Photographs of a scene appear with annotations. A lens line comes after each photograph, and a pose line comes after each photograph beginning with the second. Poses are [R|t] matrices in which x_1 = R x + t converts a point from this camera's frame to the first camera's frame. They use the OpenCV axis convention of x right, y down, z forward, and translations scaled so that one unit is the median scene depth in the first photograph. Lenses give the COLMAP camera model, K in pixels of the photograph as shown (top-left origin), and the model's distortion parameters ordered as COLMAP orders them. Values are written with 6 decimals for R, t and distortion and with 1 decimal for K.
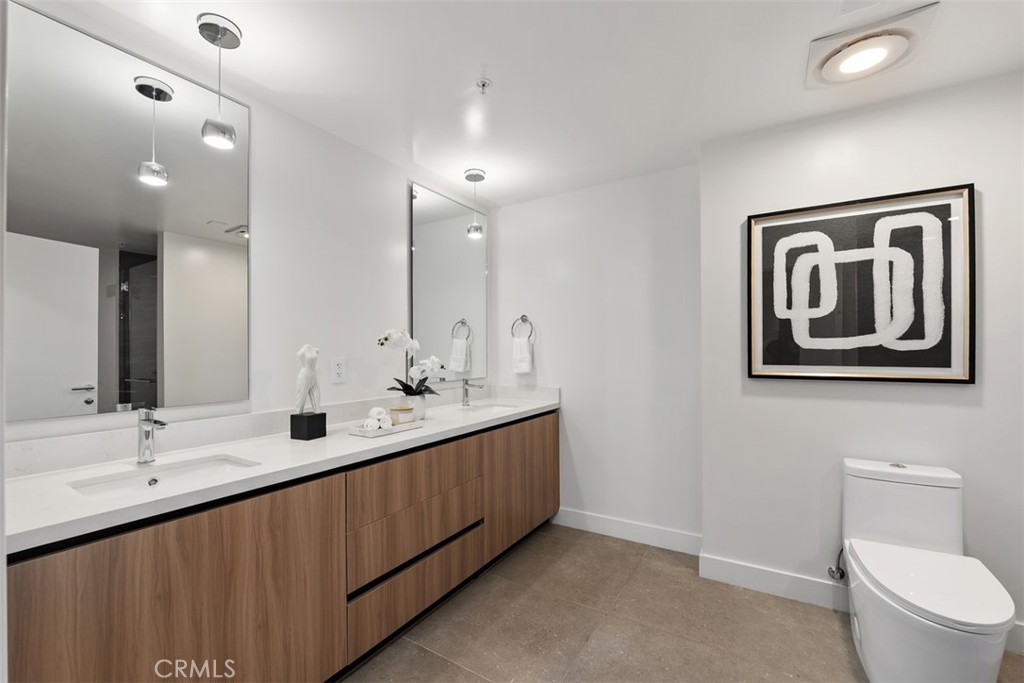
lens RADIAL K [[420.7, 0, 512.6], [0, 420.7, 352.0], [0, 0, 1]] dist [-0.012570, 0.000050]
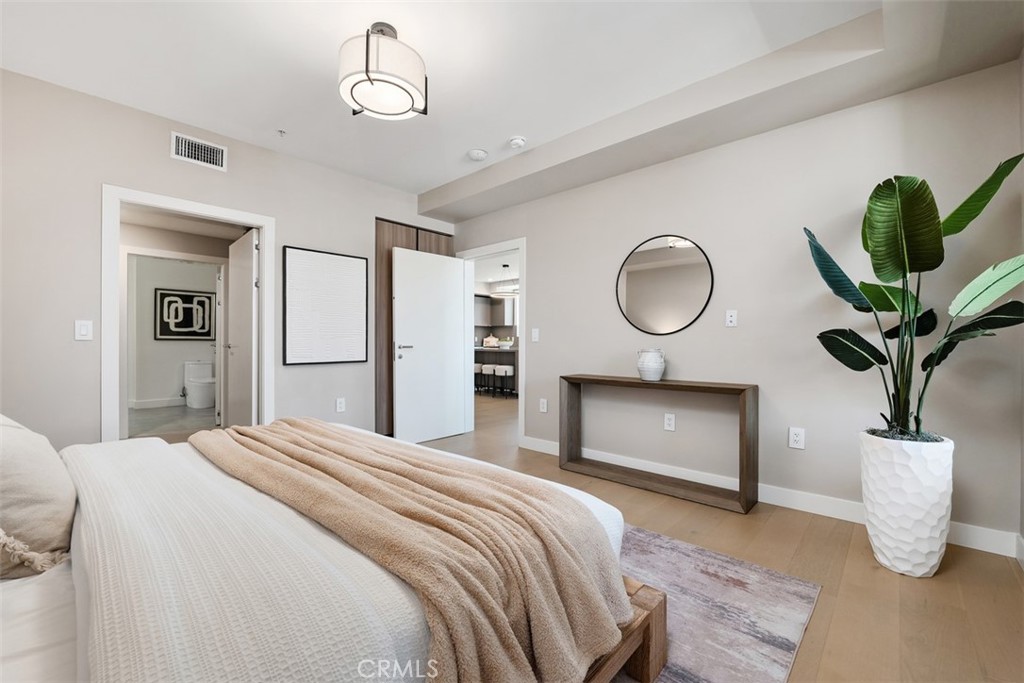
lens RADIAL K [[420.7, 0, 517.3], [0, 420.7, 343.2], [0, 0, 1]] dist [-0.012570, 0.000050]
pose [[0.160903, 0.004989, 0.986958, -2.248633], [-0.005065, 0.999978, -0.004229, 0.093882], [-0.986957, -0.004318, 0.160925, -2.358048]]
